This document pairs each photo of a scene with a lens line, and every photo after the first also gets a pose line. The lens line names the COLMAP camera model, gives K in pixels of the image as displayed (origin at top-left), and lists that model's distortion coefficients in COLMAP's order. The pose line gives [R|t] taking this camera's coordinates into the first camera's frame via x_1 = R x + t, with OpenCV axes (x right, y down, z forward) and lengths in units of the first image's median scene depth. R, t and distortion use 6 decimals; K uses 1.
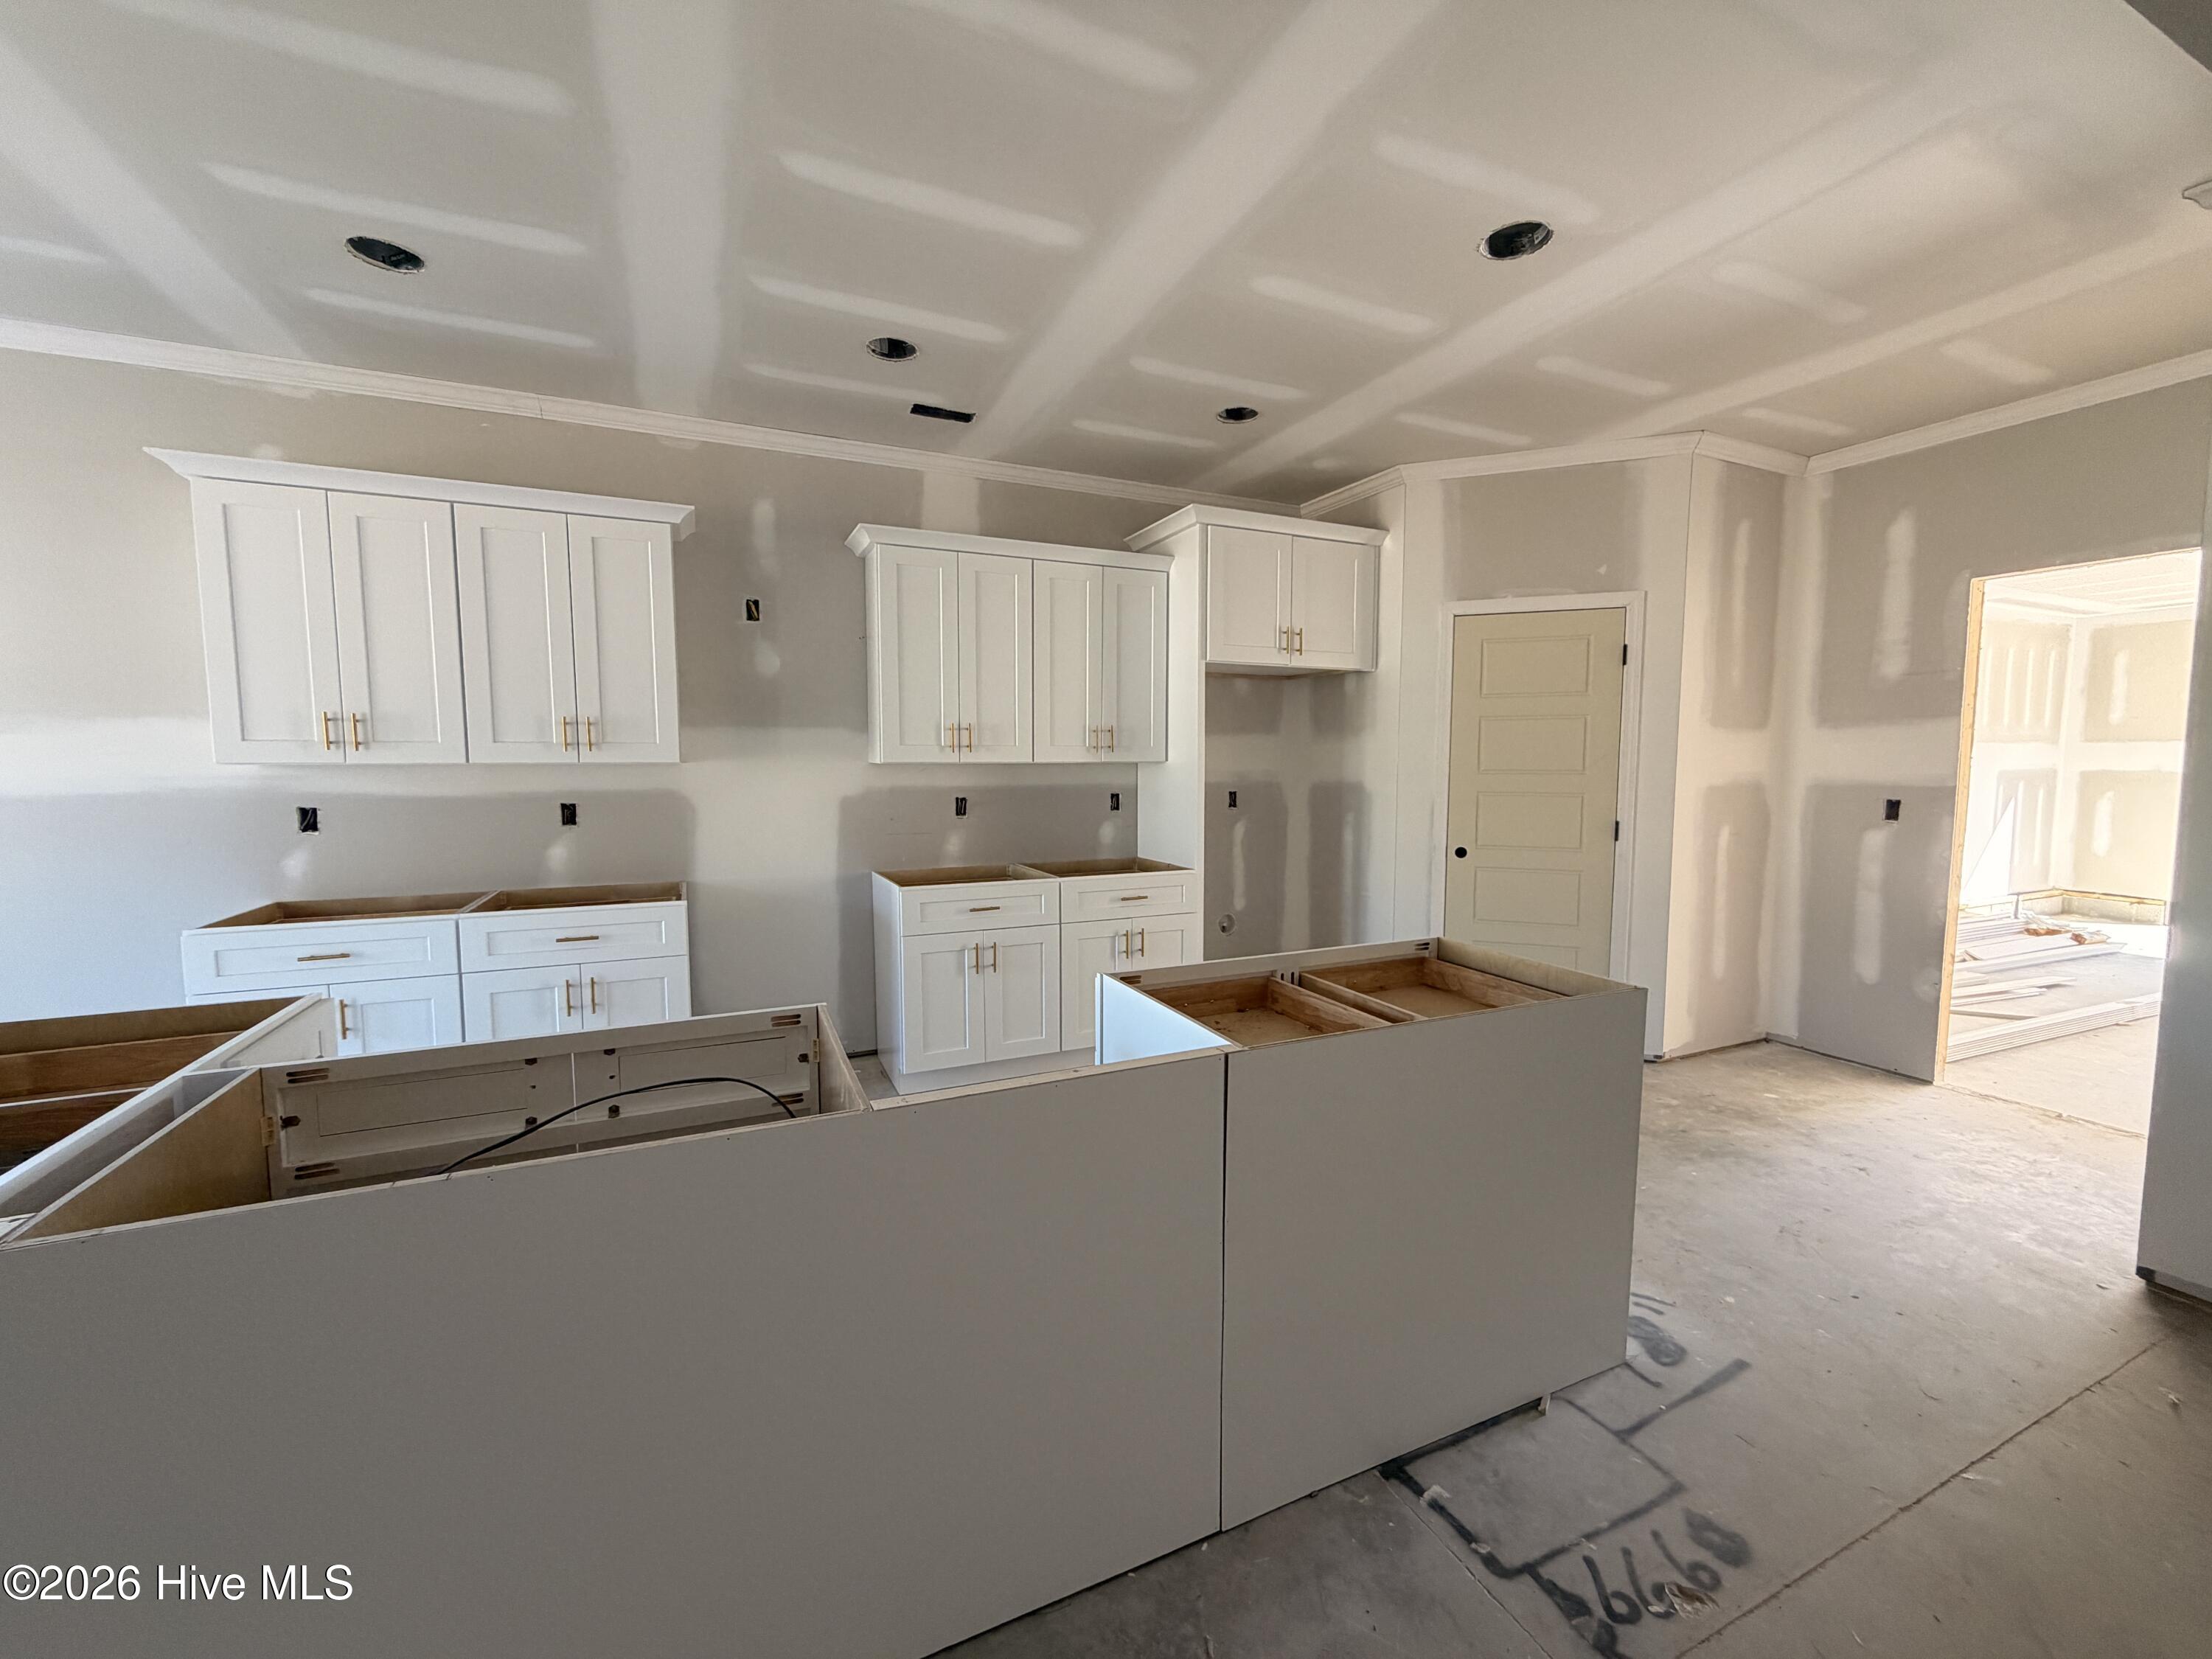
lens RADIAL K [[883.1, 0, 1100.2], [0, 883.1, 830.6], [0, 0, 1]] dist [-0.001410, 0.000769]
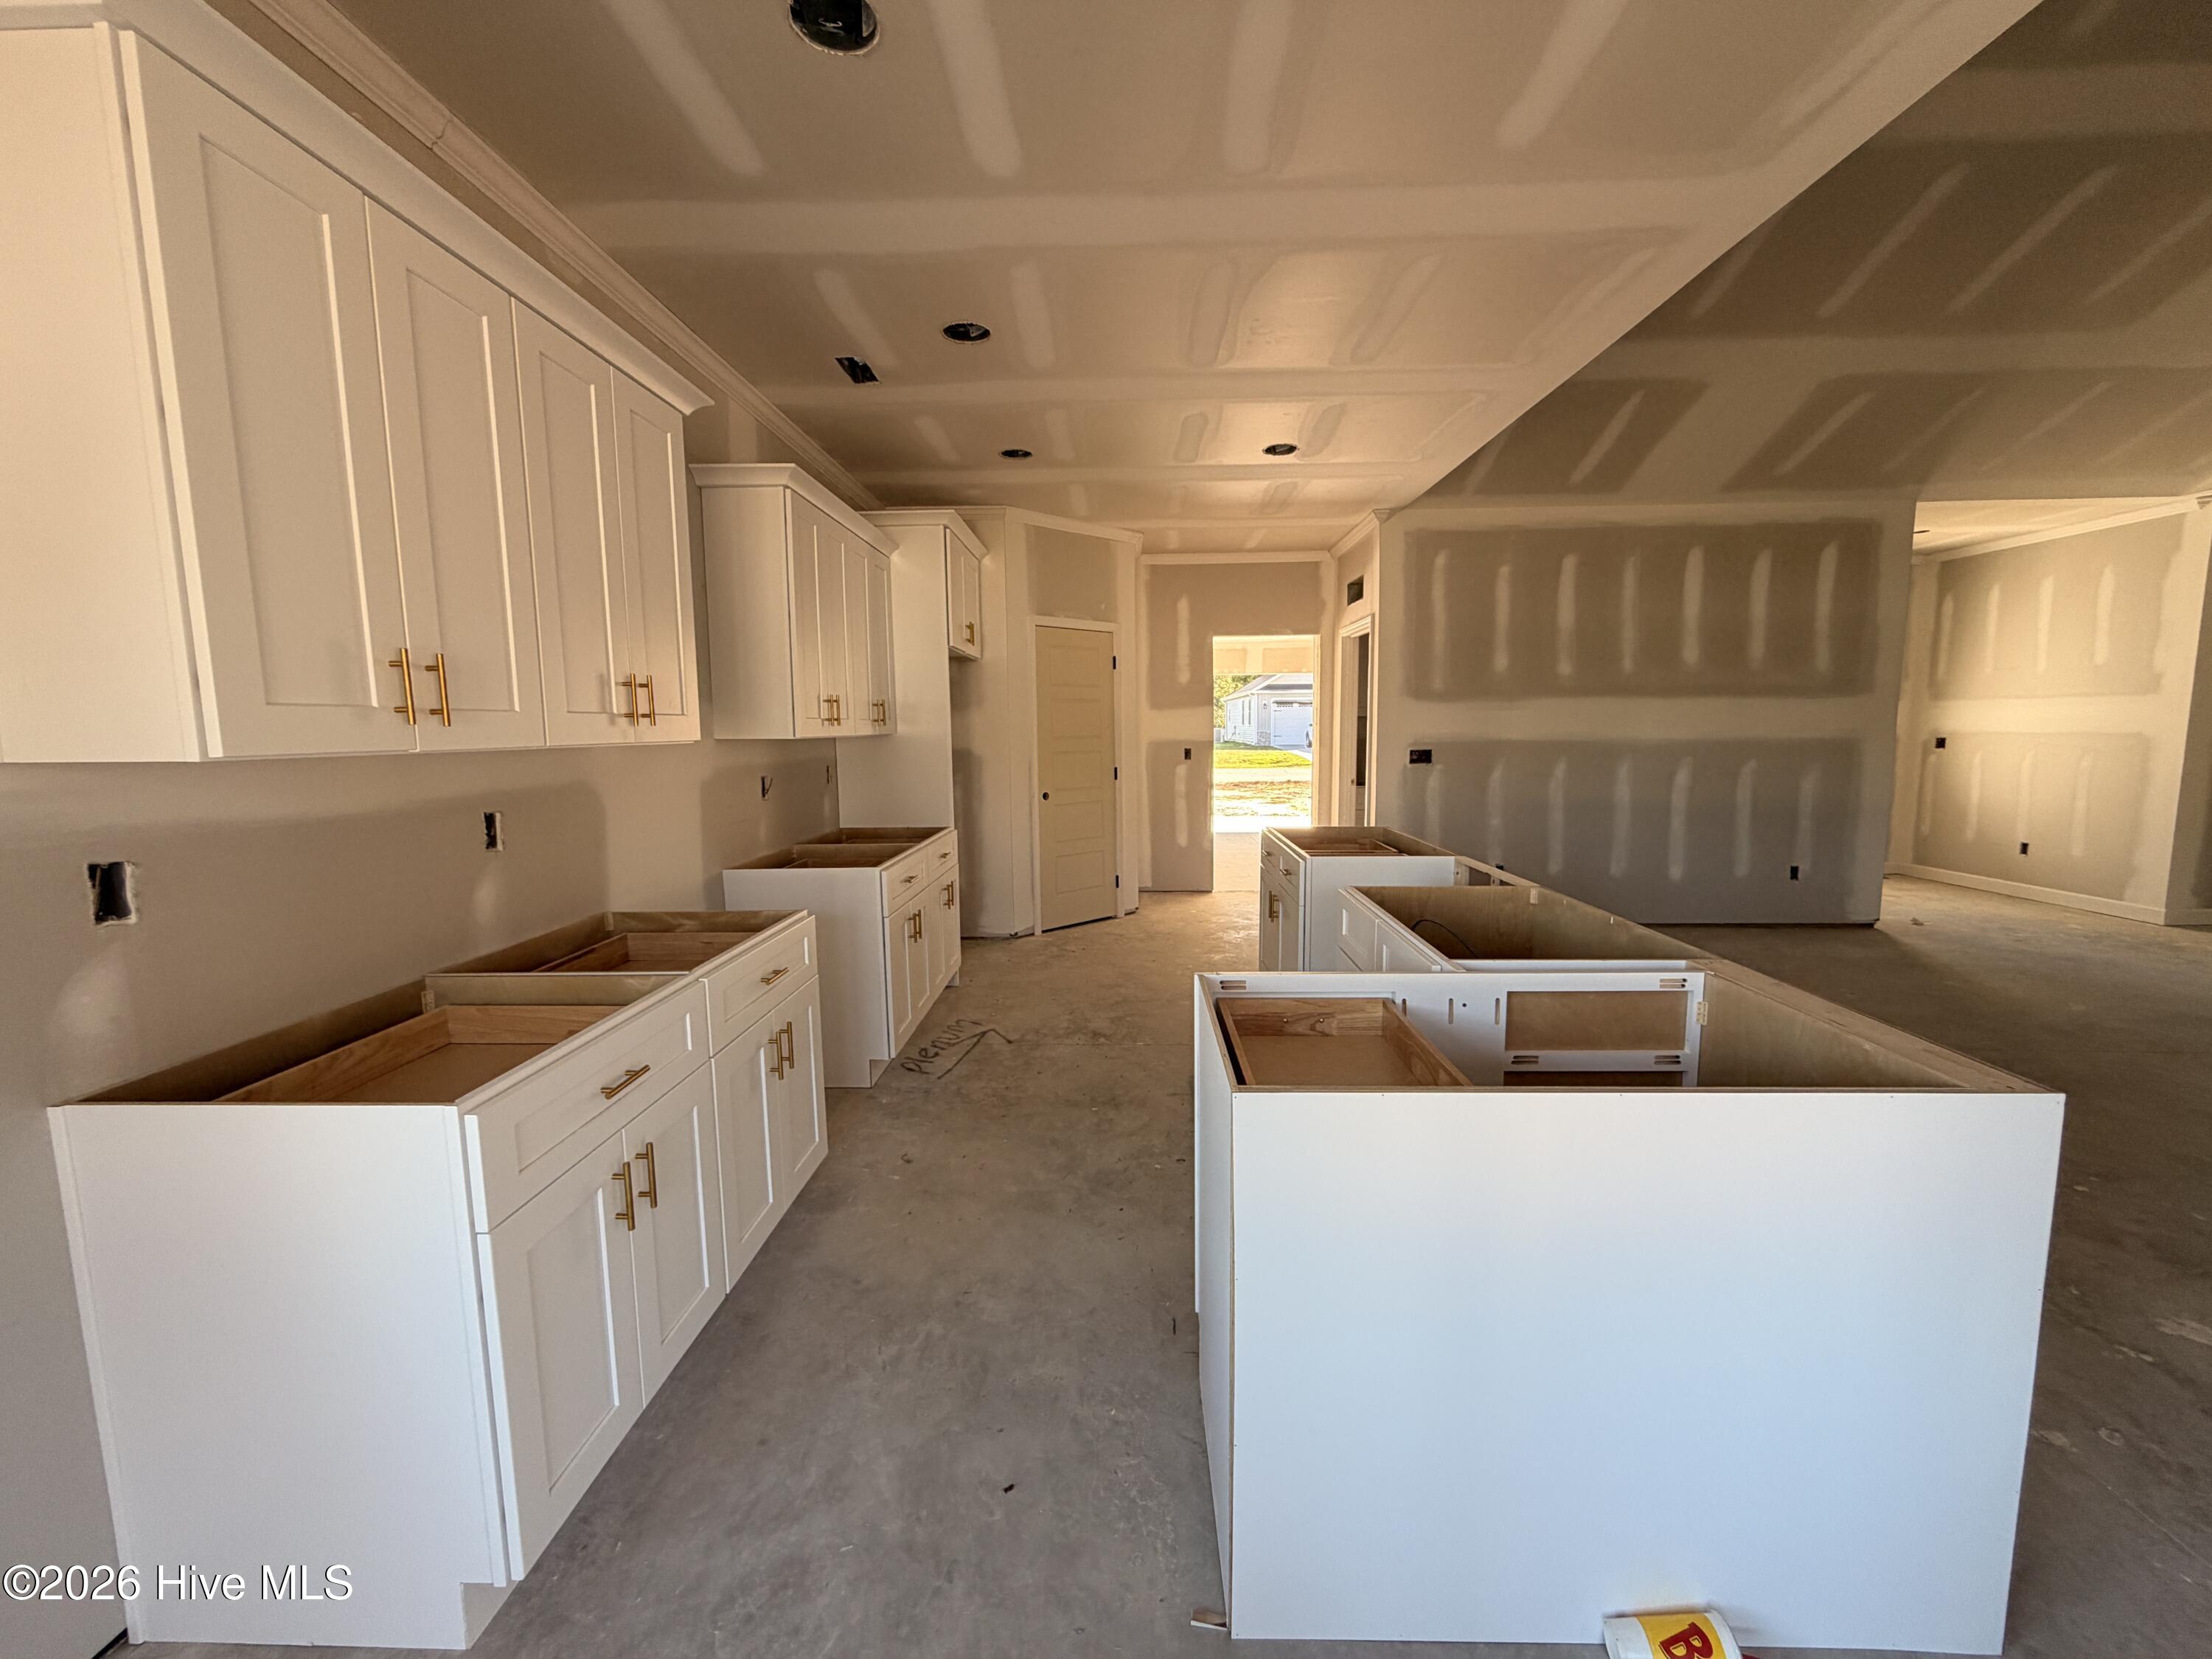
lens RADIAL K [[883.1, 0, 1100.2], [0, 883.1, 830.6], [0, 0, 1]] dist [-0.001410, 0.000769]
pose [[0.442709, -0.110220, 0.889865, -0.888132], [0.083811, 0.993158, 0.081318, -0.030054], [-0.892740, 0.038580, 0.448918, 0.324046]]
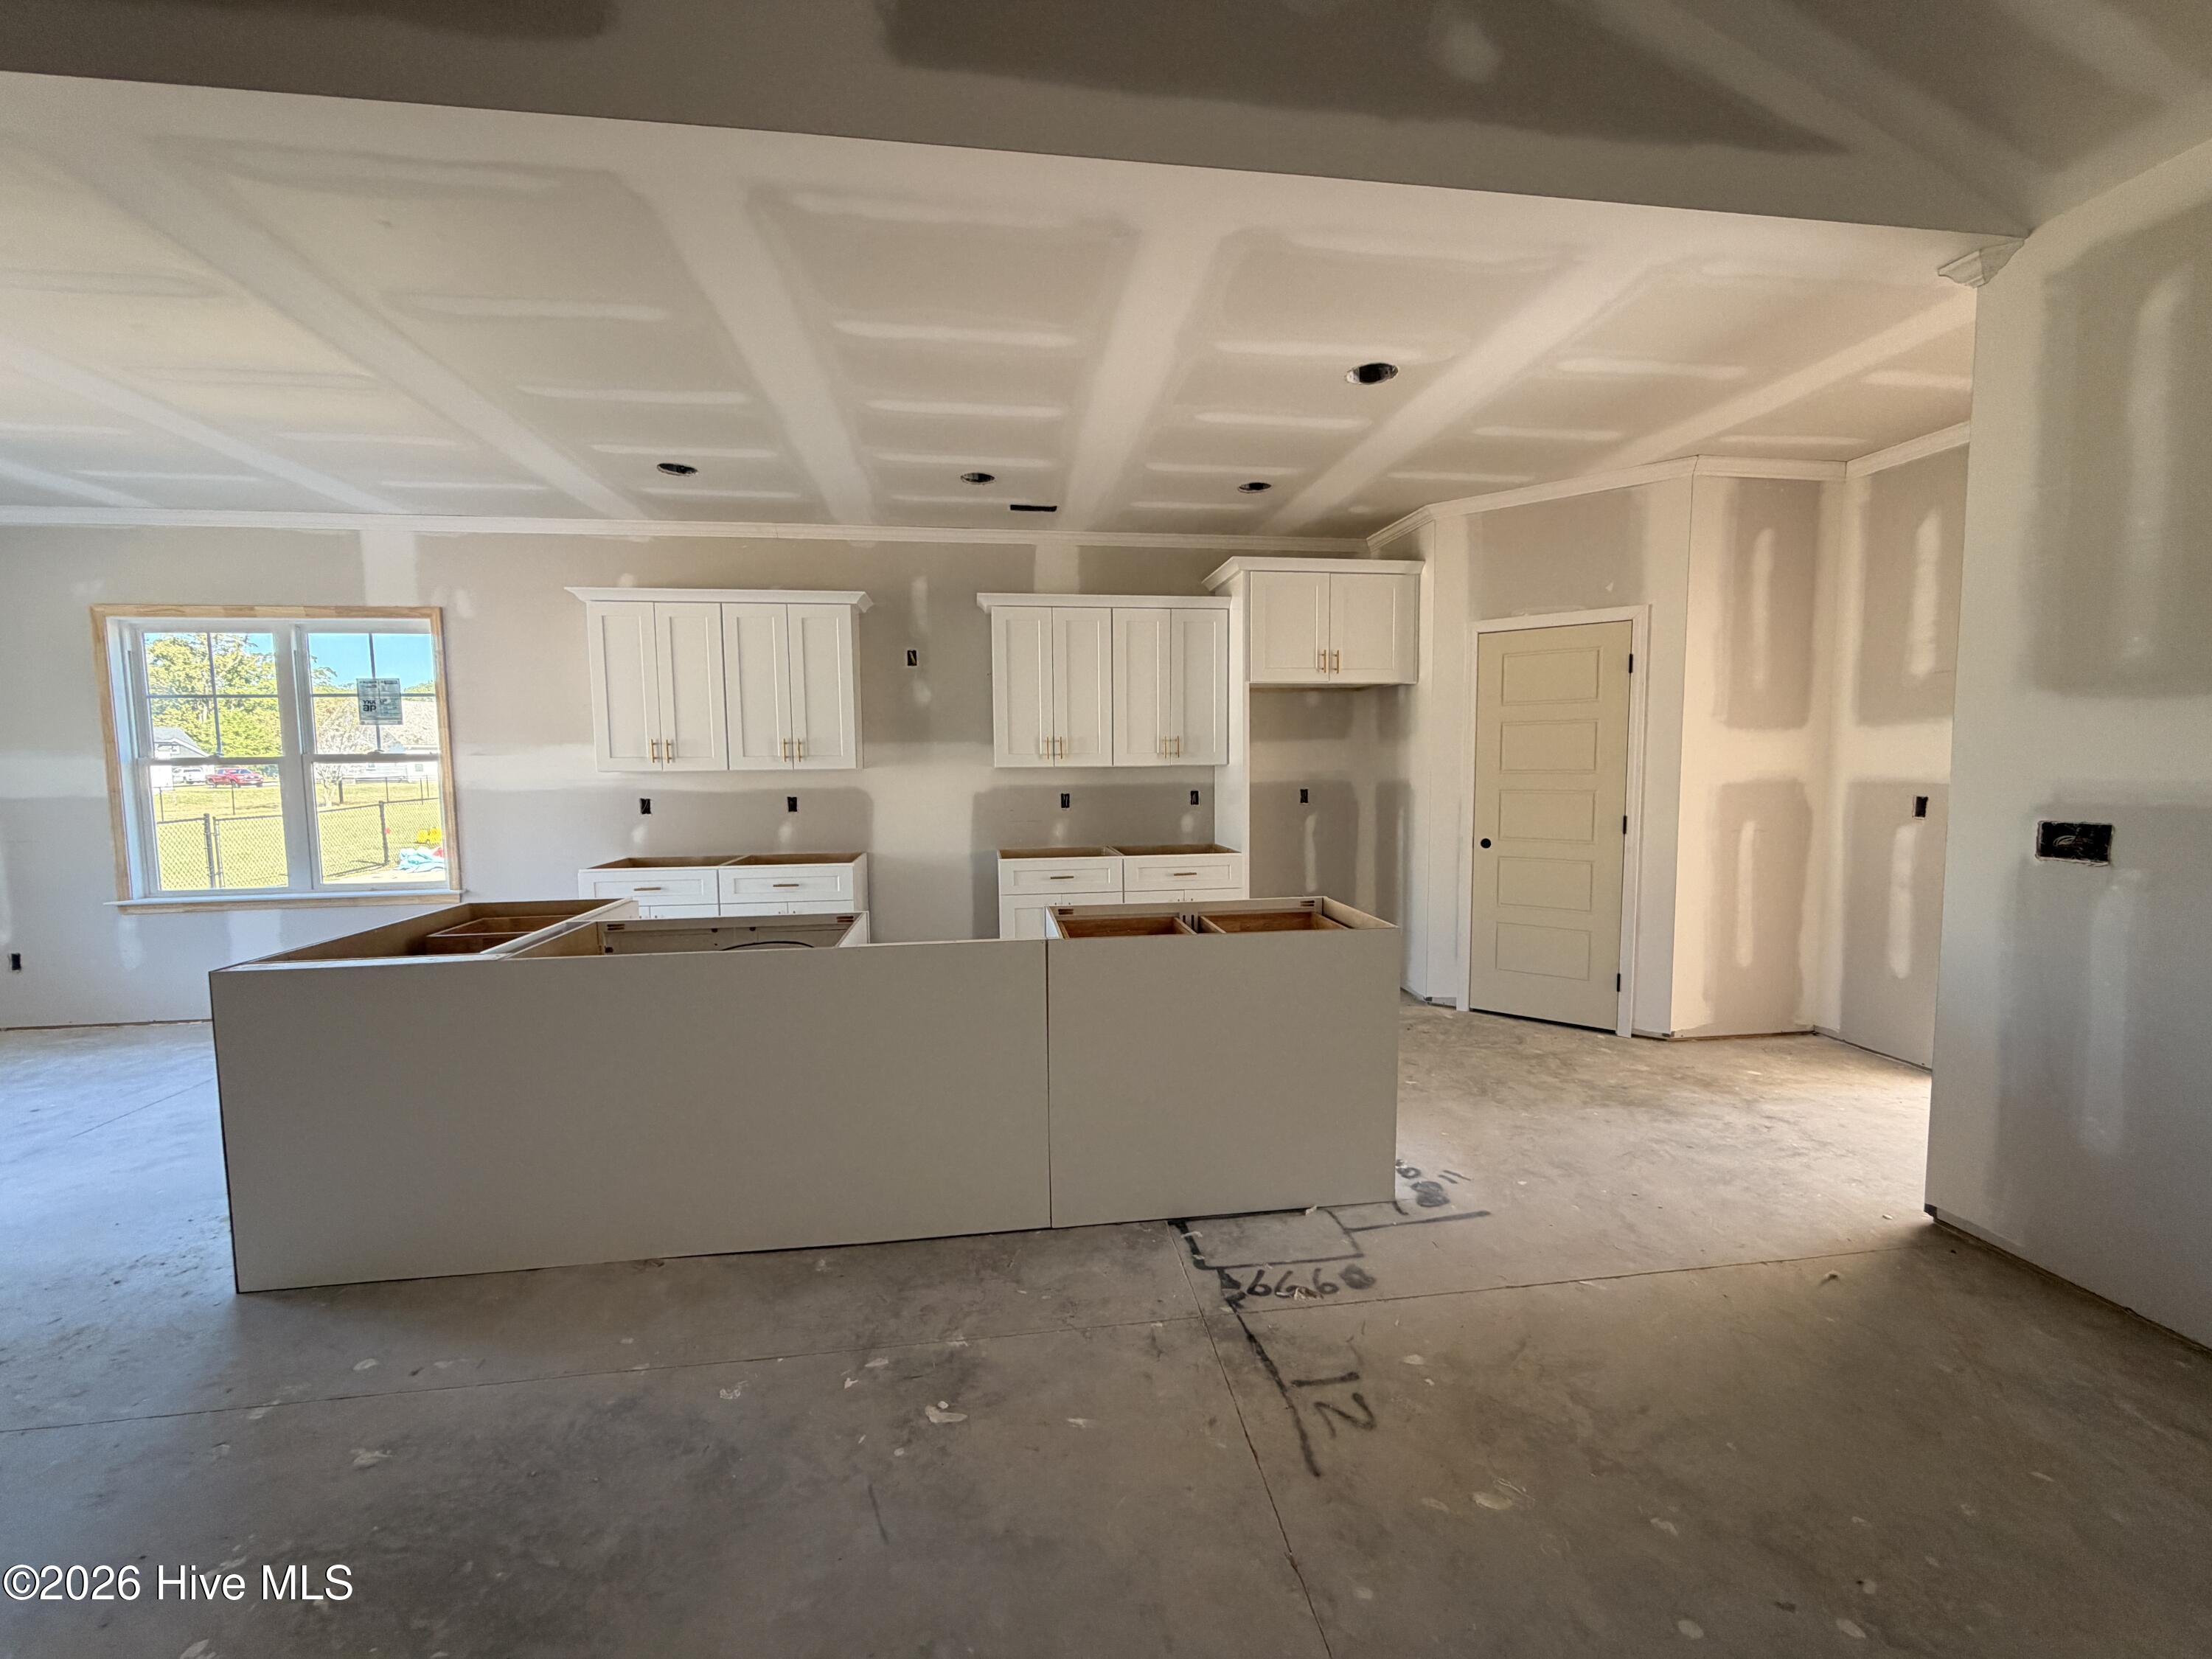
lens RADIAL K [[883.1, 0, 1100.2], [0, 883.1, 830.6], [0, 0, 1]] dist [-0.001410, 0.000769]
pose [[0.957748, 0.013232, -0.287304, 0.287266], [-0.013231, 0.999911, 0.001945, 0.014370], [0.287304, 0.001939, 0.957837, -0.239736]]
